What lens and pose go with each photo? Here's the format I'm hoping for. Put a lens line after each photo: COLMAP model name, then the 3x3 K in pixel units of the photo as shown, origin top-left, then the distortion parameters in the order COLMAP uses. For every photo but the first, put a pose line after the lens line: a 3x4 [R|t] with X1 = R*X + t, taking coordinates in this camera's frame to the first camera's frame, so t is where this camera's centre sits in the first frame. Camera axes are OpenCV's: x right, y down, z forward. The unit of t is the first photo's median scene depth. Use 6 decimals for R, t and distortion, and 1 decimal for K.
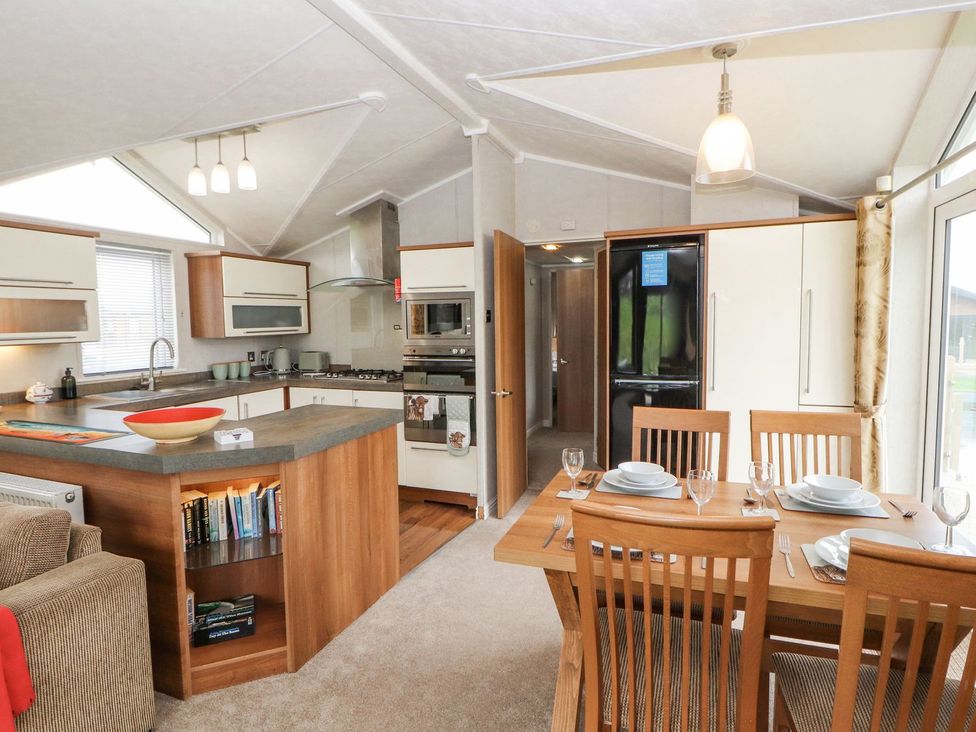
lens RADIAL K [[526.3, 0, 499.2], [0, 526.3, 359.7], [0, 0, 1]] dist [0.003450, -0.019051]
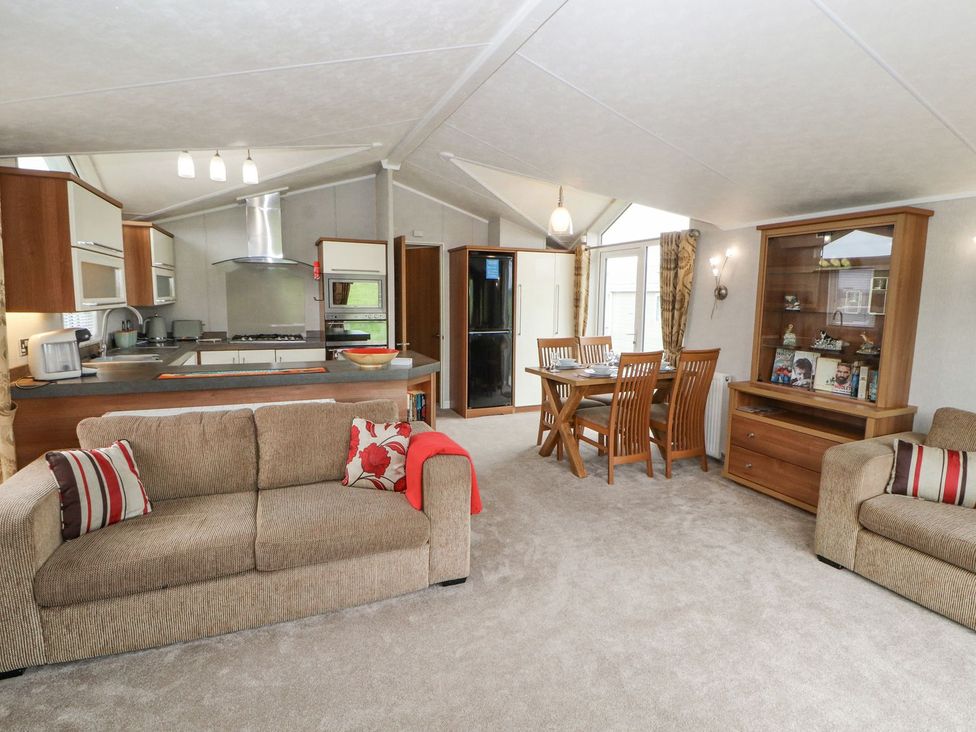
lens RADIAL K [[505.1, 0, 500.5], [0, 505.1, 356.5], [0, 0, 1]] dist [0.002054, -0.014821]
pose [[0.709604, -0.060496, 0.701999, -0.785789], [0.029794, 0.997992, 0.055887, 0.025339], [-0.703971, -0.018743, 0.709982, -0.218095]]
